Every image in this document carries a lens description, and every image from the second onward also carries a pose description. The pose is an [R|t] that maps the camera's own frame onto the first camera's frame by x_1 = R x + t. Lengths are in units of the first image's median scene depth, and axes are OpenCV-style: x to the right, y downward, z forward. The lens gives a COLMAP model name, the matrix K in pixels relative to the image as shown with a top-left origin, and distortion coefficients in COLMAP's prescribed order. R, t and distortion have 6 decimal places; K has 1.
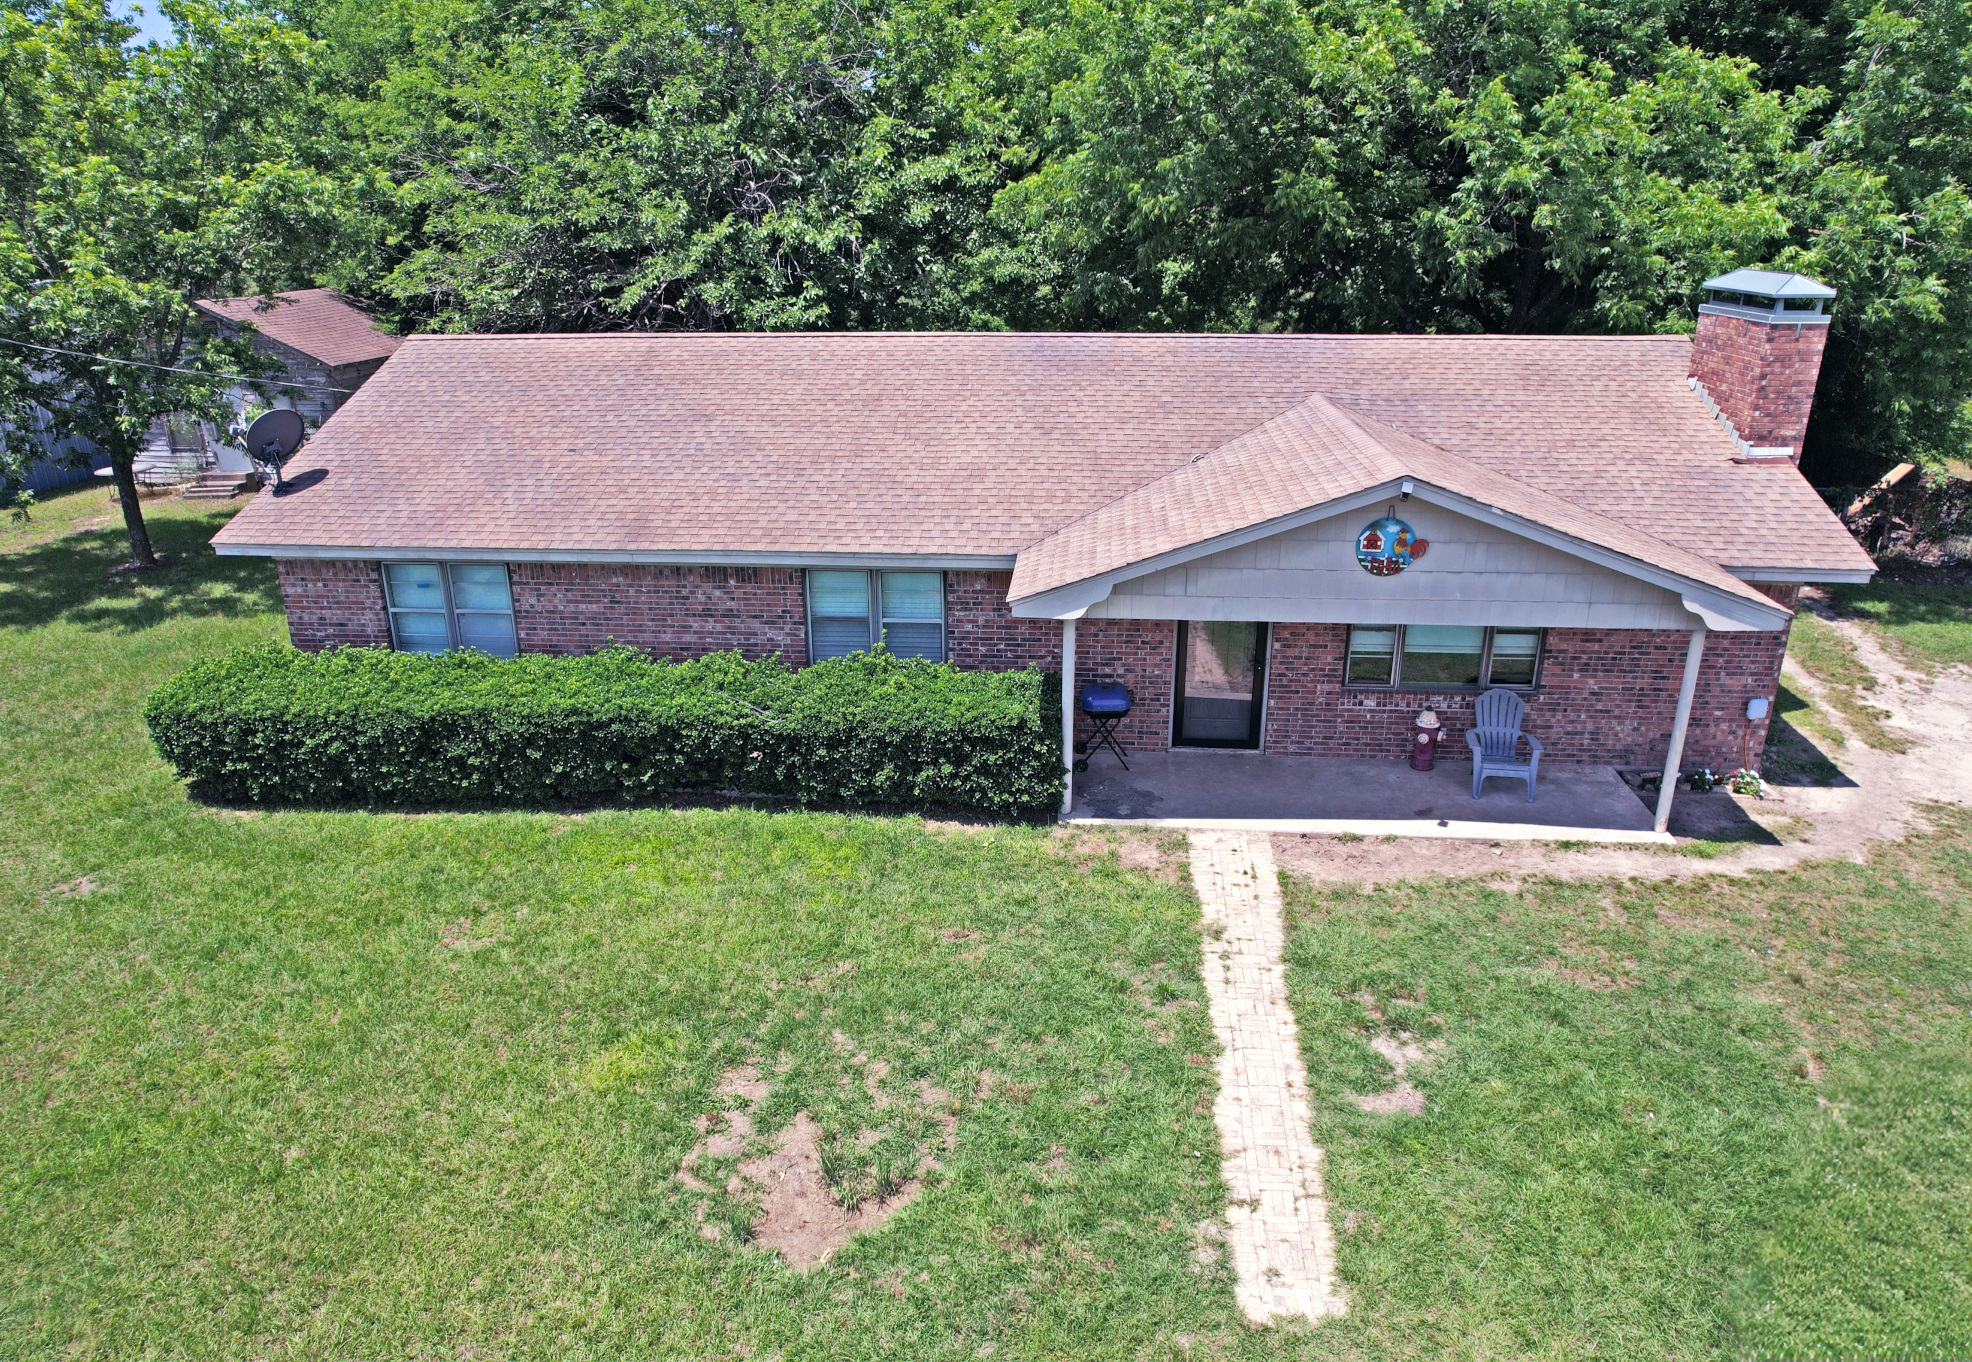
lens RADIAL K [[1243.2, 0, 975.0], [0, 1243.2, 680.4], [0, 0, 1]] dist [-0.019102, -0.002304]
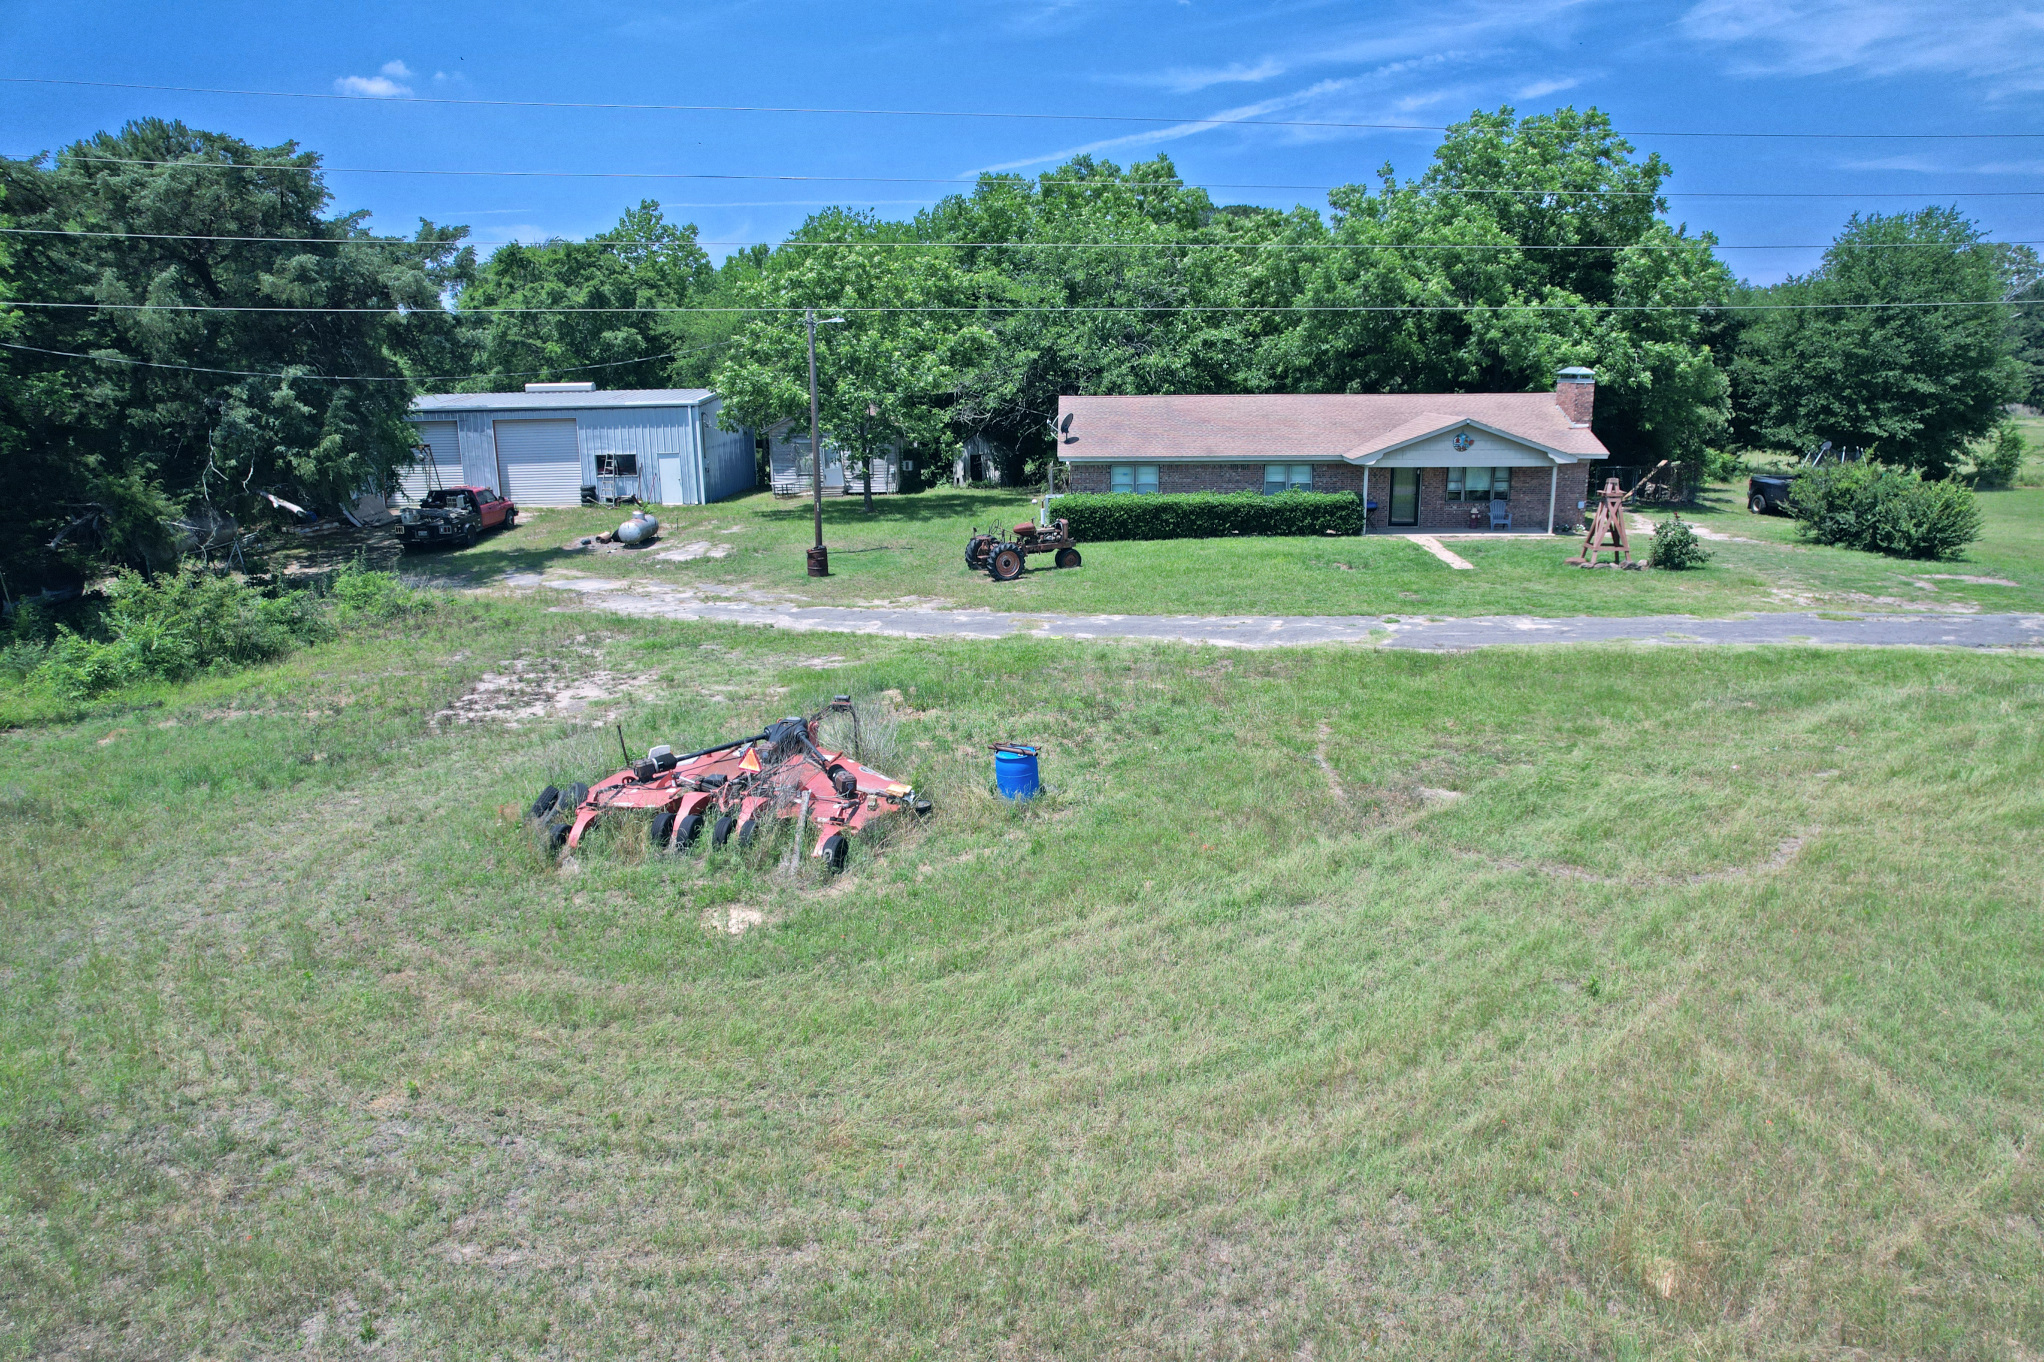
lens RADIAL K [[1327.6, 0, 1028.6], [0, 1327.6, 685.9], [0, 0, 1]] dist [-0.006868, 0.001123]
pose [[0.997514, -0.016220, 0.068571, -0.987861], [0.024662, 0.991961, -0.124121, 0.867222], [-0.066007, 0.125503, 0.989895, -2.160758]]
